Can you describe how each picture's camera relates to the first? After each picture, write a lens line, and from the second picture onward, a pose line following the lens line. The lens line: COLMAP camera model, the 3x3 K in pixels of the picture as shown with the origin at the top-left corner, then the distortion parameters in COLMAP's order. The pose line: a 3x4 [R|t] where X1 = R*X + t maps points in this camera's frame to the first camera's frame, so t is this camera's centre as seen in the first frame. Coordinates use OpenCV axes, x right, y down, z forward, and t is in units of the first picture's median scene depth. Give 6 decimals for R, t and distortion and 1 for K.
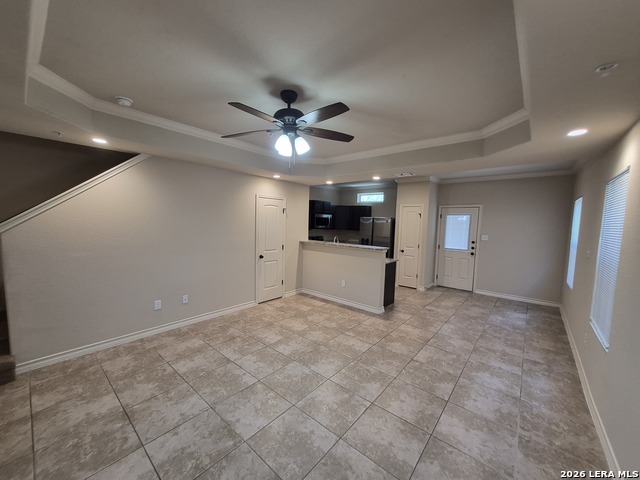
lens RADIAL K [[253.4, 0, 317.7], [0, 253.4, 242.6], [0, 0, 1]] dist [0.009198, -0.000071]
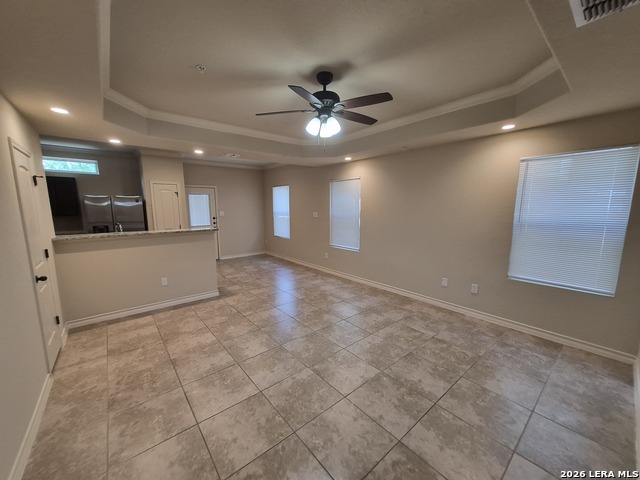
lens RADIAL K [[253.4, 0, 319.0], [0, 253.4, 239.8], [0, 0, 1]] dist [0.009198, -0.000071]
pose [[0.160936, -0.157221, 0.974362, -0.703559], [0.093966, 0.985187, 0.143447, -0.037920], [-0.982482, 0.068471, 0.173326, 0.500150]]
